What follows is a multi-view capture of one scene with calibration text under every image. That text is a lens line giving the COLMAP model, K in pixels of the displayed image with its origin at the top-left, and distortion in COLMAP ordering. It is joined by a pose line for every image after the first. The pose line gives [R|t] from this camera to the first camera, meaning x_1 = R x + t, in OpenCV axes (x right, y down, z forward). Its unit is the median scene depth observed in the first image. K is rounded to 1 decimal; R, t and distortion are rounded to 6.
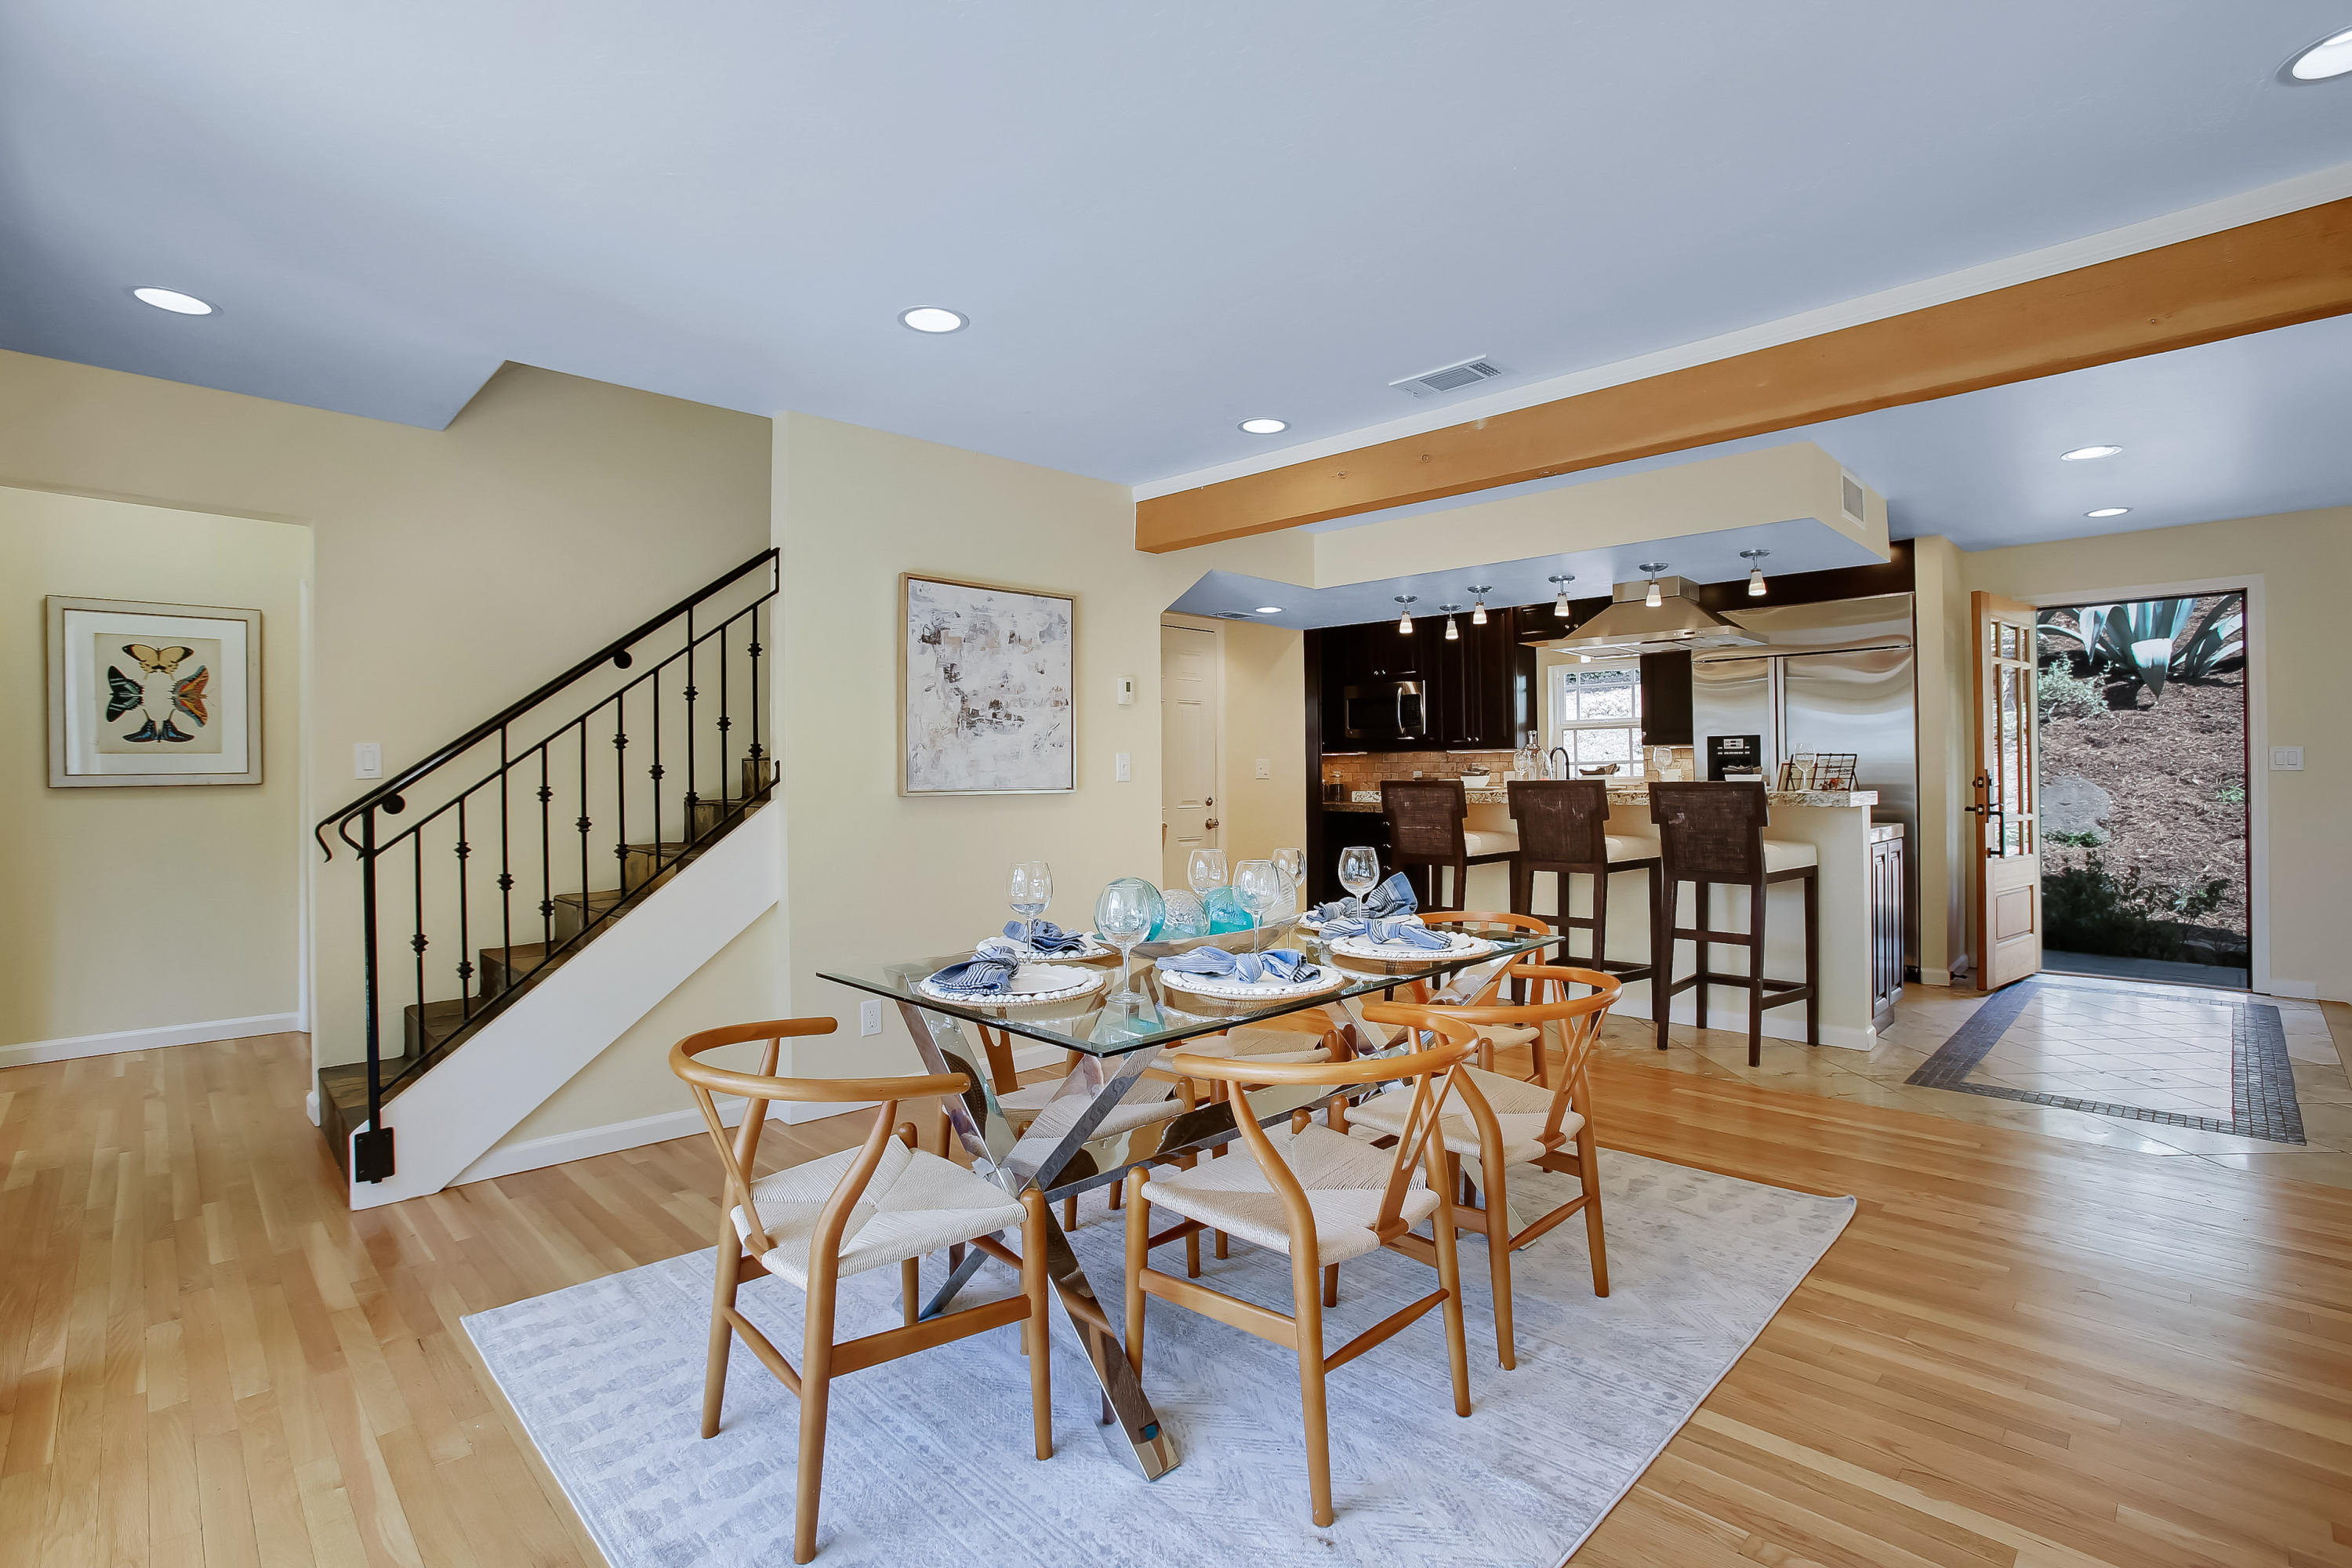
lens RADIAL K [[1089.9, 0, 1184.9], [0, 1089.9, 789.5], [0, 0, 1]] dist [0.000193, -0.000024]
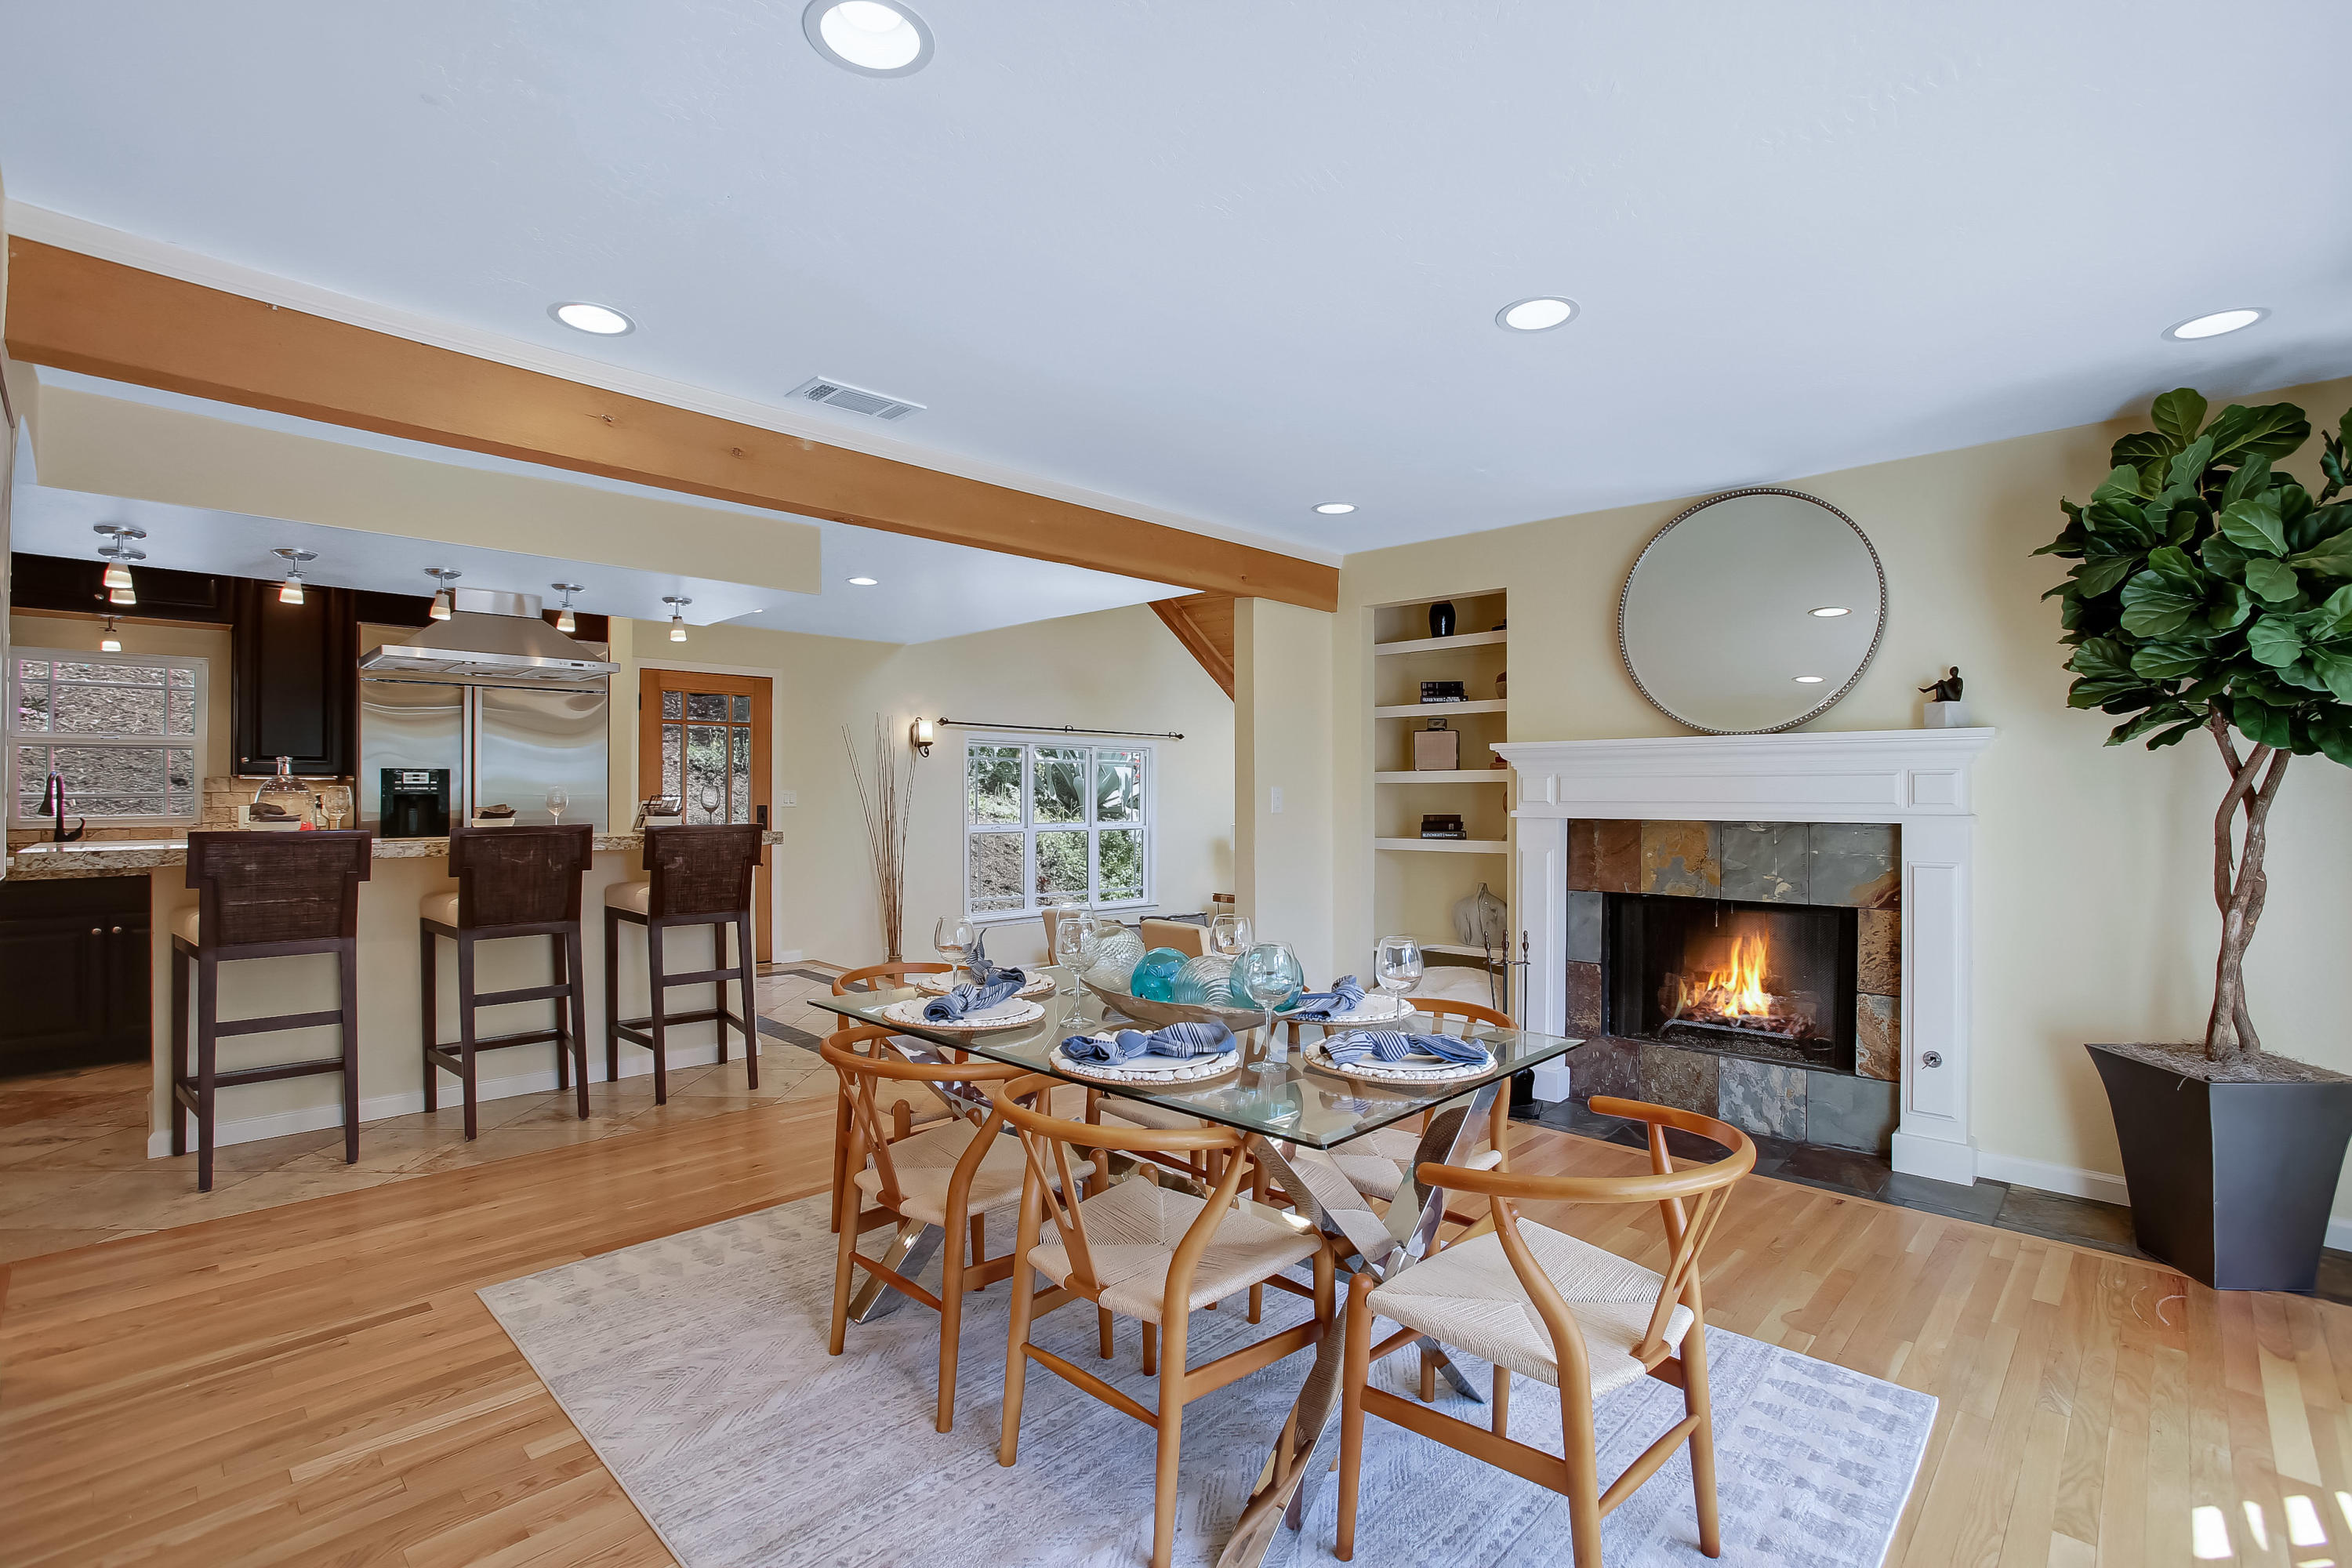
lens RADIAL K [[1089.9, 0, 1184.9], [0, 1089.9, 789.5], [0, 0, 1]] dist [0.000193, -0.000024]
pose [[0.019856, 0.020061, 0.999602, -0.288315], [0.020083, 0.999589, -0.020460, -0.005409], [-0.999601, 0.020481, 0.019445, 0.298627]]
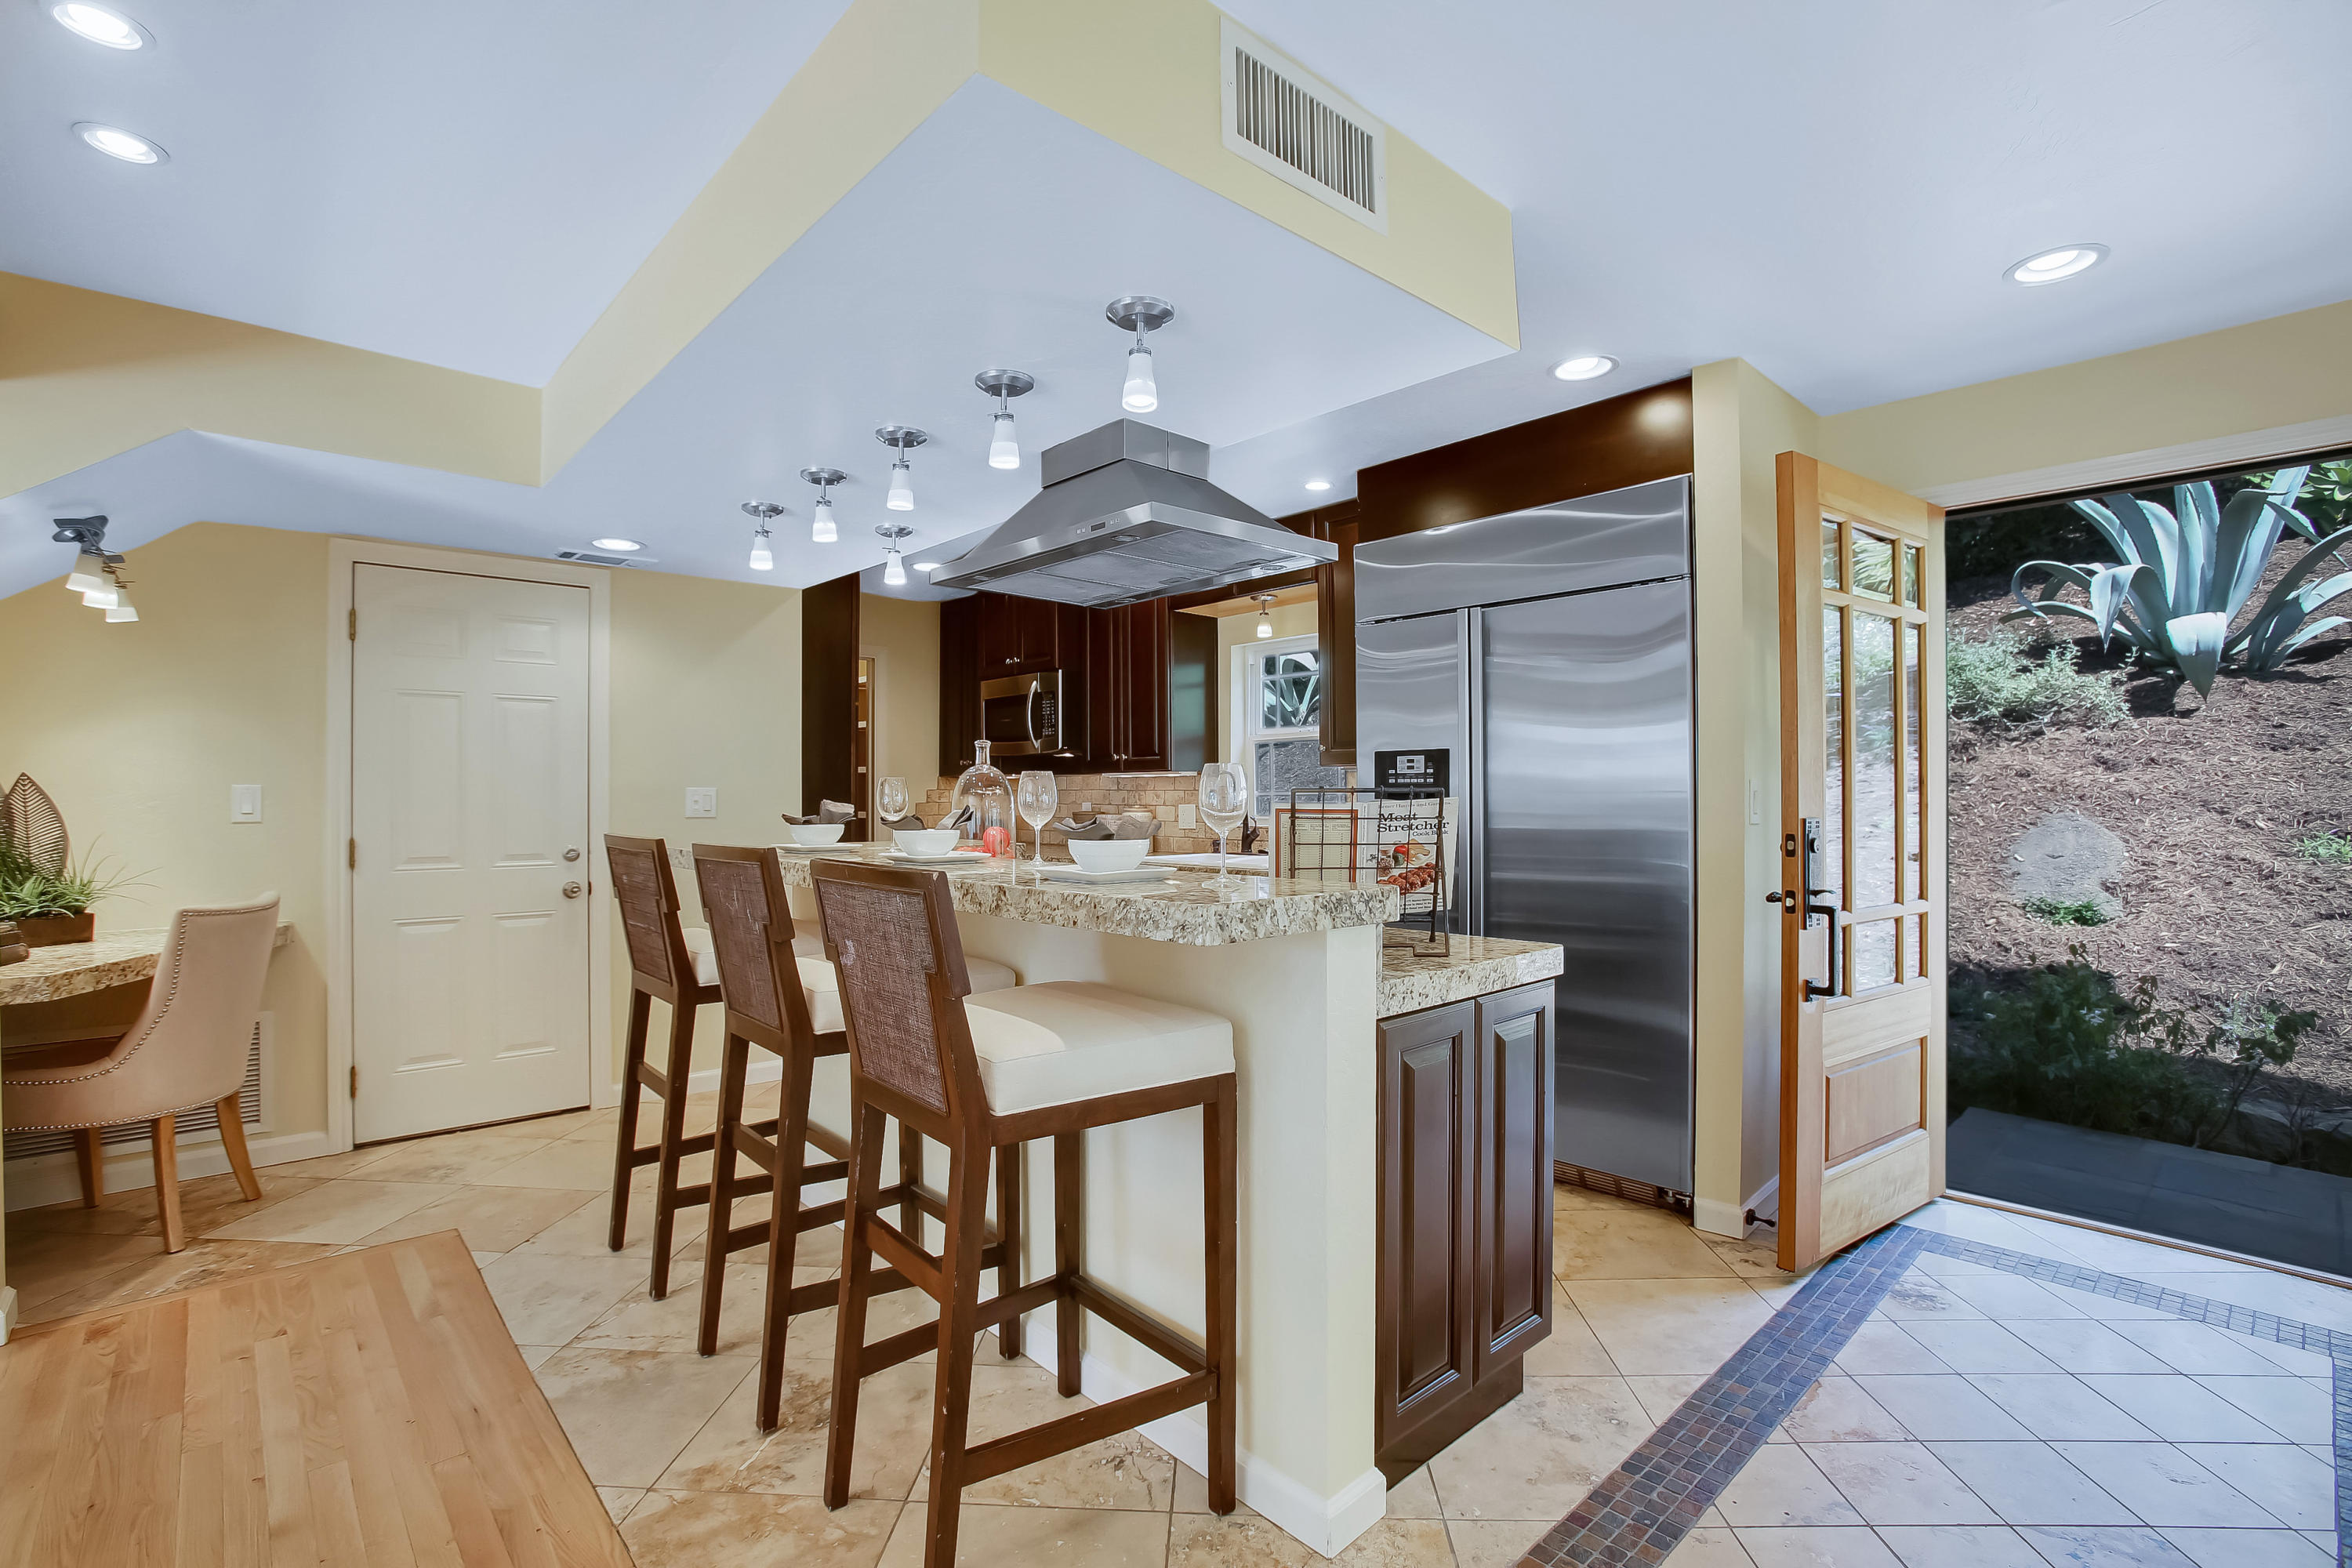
lens RADIAL K [[1042.5, 0, 1169.2], [0, 1042.5, 815.0], [0, 0, 1]] dist [-0.007850, 0.000178]
pose [[0.997746, 0.006642, -0.066768, 0.330351], [-0.006013, 0.999936, 0.009606, -0.015736], [0.066828, -0.009182, 0.997722, 0.354059]]
